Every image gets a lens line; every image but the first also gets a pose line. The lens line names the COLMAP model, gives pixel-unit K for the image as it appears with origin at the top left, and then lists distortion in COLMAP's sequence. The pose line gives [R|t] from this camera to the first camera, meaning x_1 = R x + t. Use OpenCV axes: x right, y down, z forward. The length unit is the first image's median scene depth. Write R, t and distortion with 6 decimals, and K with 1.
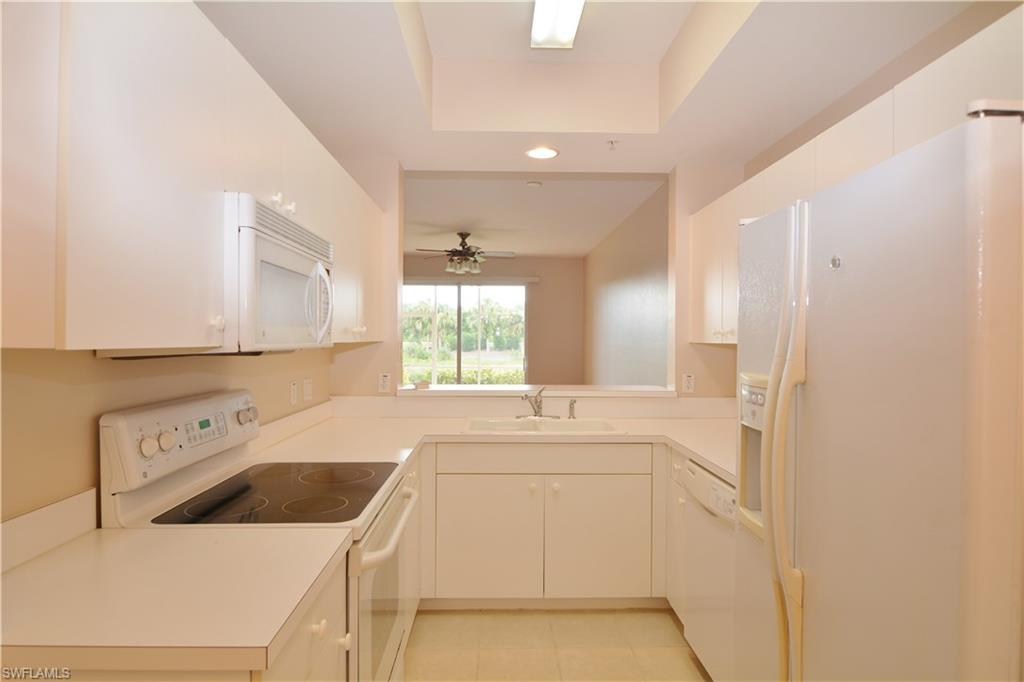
lens RADIAL K [[578.2, 0, 512.0], [0, 578.2, 341.0], [0, 0, 1]] dist [-0.003125, -0.000888]
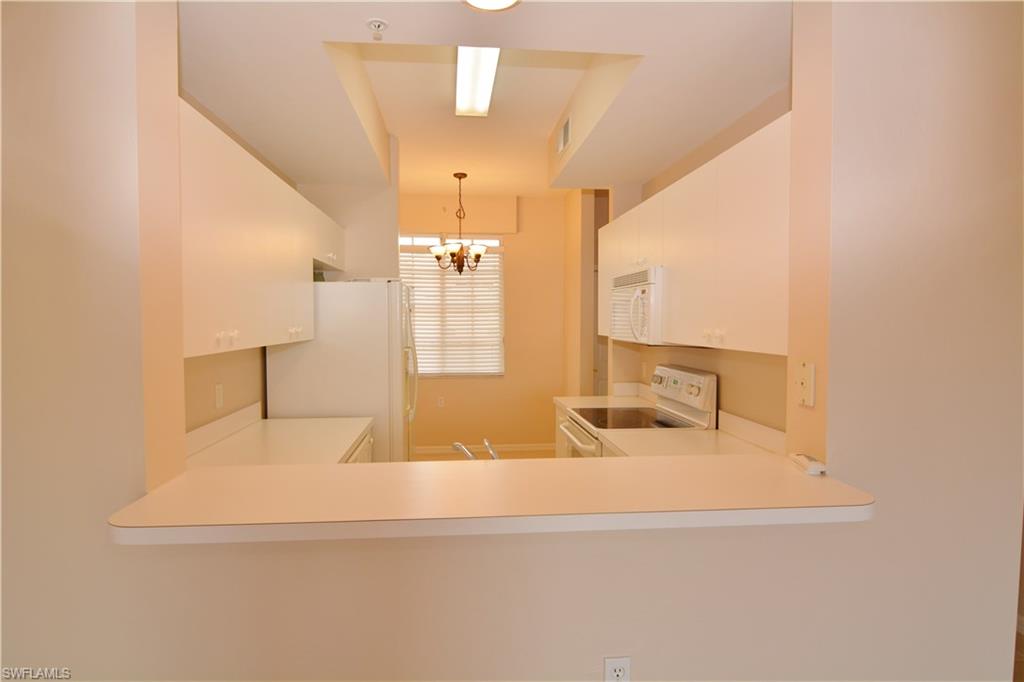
lens RADIAL K [[578.2, 0, 512.0], [0, 578.2, 341.0], [0, 0, 1]] dist [-0.003125, -0.000888]
pose [[0.994035, -0.007658, 0.108789, 0.013280], [0.007380, 0.999968, 0.002960, 0.000048], [-0.108809, -0.002139, 0.994060, -0.314123]]
